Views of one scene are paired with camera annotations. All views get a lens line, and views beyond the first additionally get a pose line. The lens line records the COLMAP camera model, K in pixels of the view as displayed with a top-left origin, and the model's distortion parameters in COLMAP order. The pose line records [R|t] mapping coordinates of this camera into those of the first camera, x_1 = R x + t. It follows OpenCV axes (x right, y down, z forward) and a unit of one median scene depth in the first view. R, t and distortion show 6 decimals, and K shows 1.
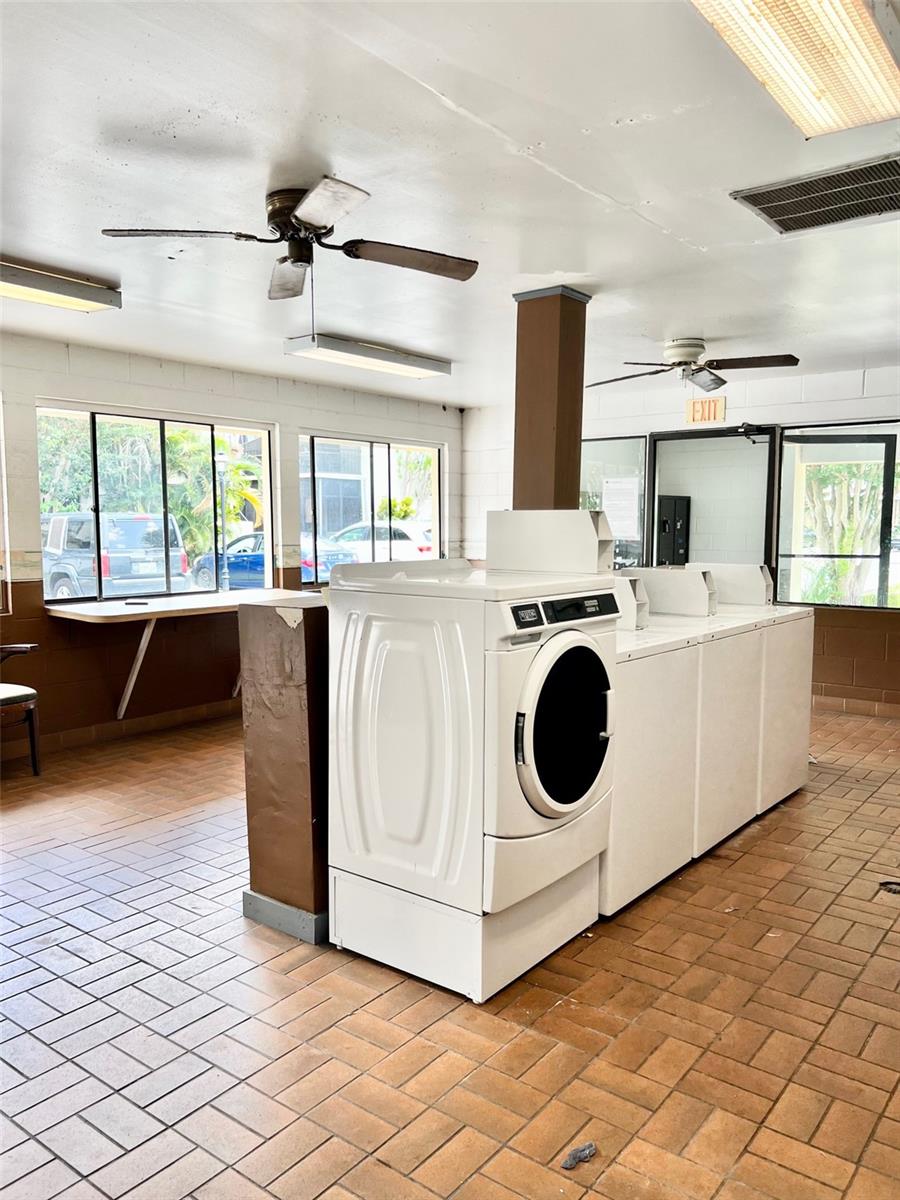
lens RADIAL K [[912.9, 0, 441.0], [0, 912.9, 604.1], [0, 0, 1]] dist [0.001532, -0.005769]
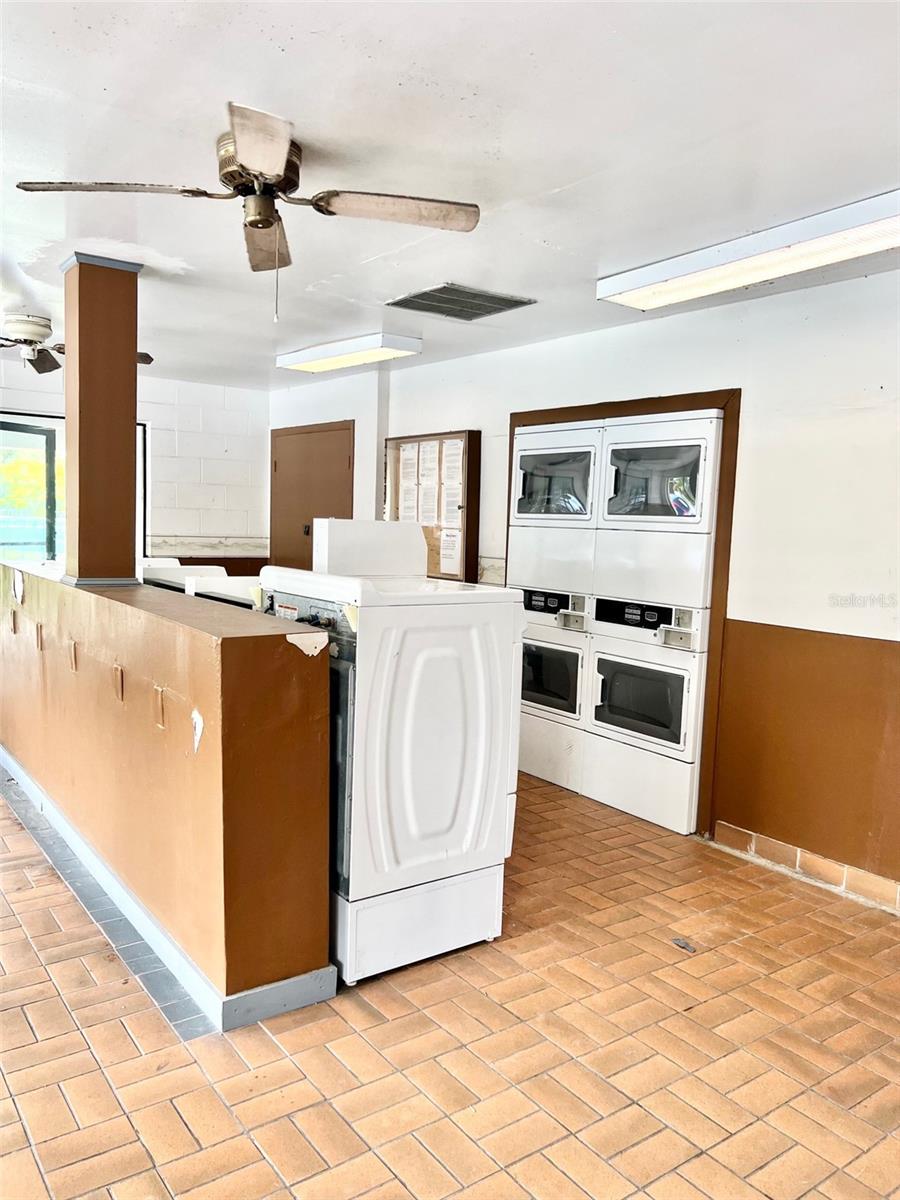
lens RADIAL K [[912.9, 0, 439.8], [0, 912.9, 600.0], [0, 0, 1]] dist [0.001532, -0.005769]
pose [[0.285376, -0.084760, 0.954660, -1.068570], [0.058500, 0.995765, 0.070922, -0.091442], [-0.956629, 0.035609, 0.289126, 0.700127]]
